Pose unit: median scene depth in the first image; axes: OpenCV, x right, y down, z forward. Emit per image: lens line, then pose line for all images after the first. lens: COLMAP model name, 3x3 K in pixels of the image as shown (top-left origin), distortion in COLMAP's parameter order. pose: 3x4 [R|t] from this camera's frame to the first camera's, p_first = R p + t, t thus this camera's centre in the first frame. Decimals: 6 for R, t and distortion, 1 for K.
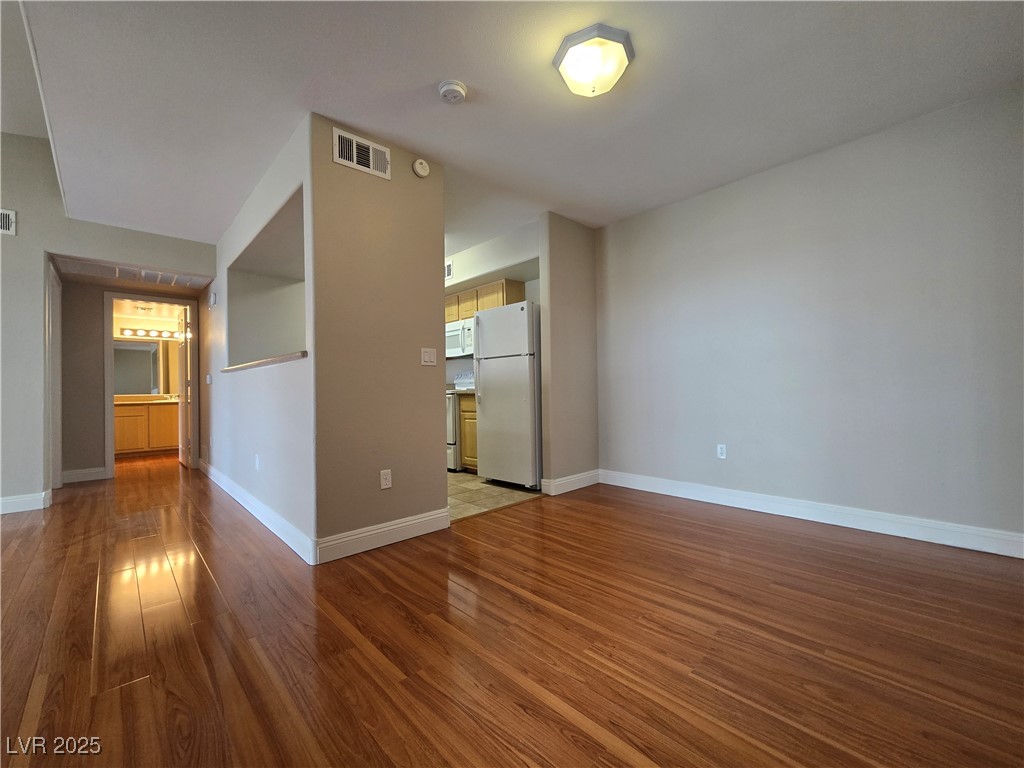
lens RADIAL K [[421.8, 0, 515.5], [0, 421.8, 383.2], [0, 0, 1]] dist [0.001045, 0.000512]
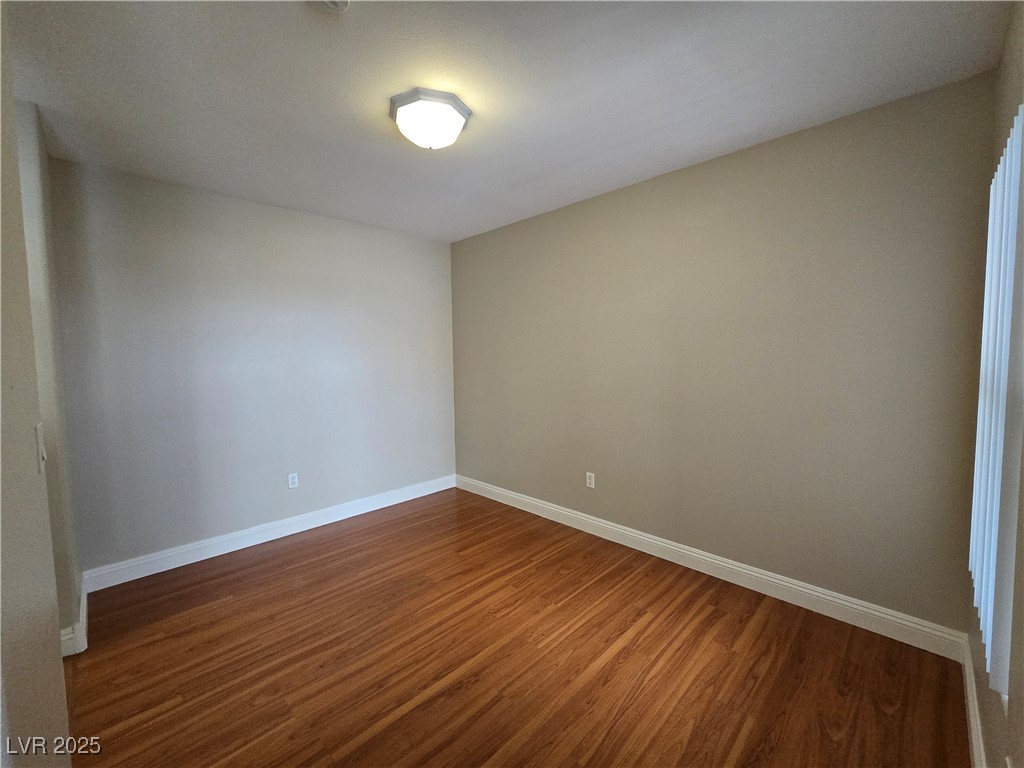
lens RADIAL K [[421.8, 0, 515.5], [0, 421.8, 383.2], [0, 0, 1]] dist [0.001045, 0.000512]
pose [[-0.027331, -0.053721, 0.998182, -0.962784], [0.003677, 0.998543, 0.053841, -0.226414], [-0.999620, 0.005142, -0.027094, 0.963139]]
